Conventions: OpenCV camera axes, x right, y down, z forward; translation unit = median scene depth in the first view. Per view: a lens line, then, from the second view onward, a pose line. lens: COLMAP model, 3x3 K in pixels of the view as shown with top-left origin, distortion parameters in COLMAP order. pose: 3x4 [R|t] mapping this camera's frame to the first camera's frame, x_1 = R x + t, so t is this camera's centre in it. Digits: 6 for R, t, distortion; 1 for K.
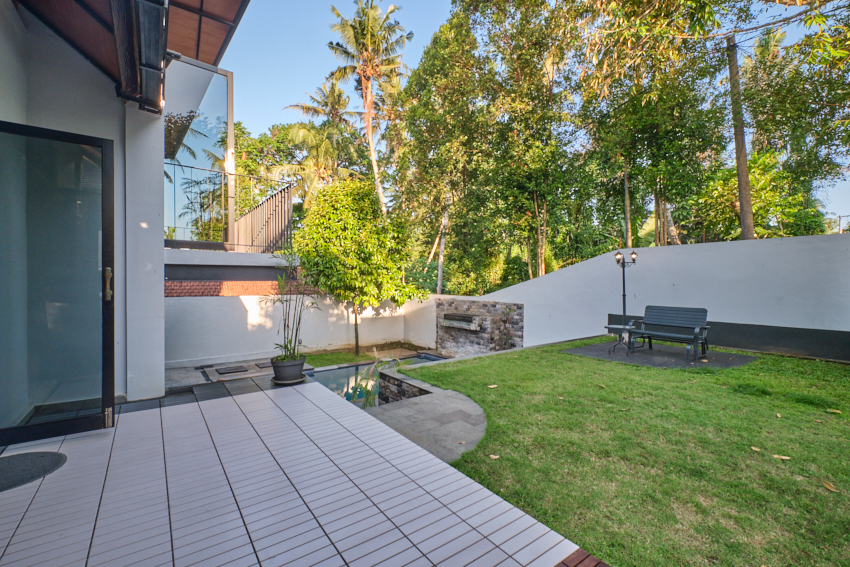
lens RADIAL K [[375.3, 0, 424.8], [0, 375.3, 279.4], [0, 0, 1]] dist [-0.002353, -0.001065]
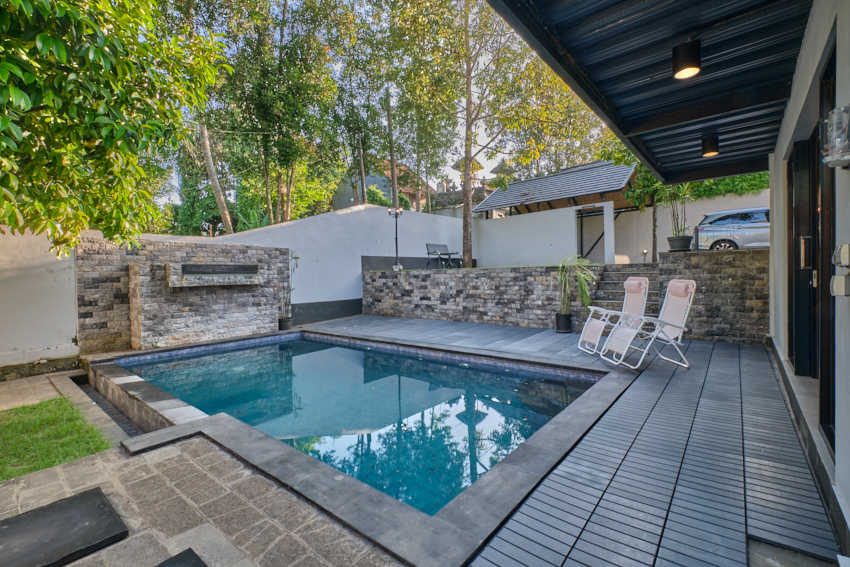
lens RADIAL K [[375.3, 0, 425.6], [0, 375.3, 281.1], [0, 0, 1]] dist [-0.002353, -0.001065]
pose [[-0.238176, -0.007429, 0.971194, -0.580303], [0.027385, 0.999522, 0.014362, 0.126839], [-0.970836, 0.030017, -0.237859, 0.859412]]
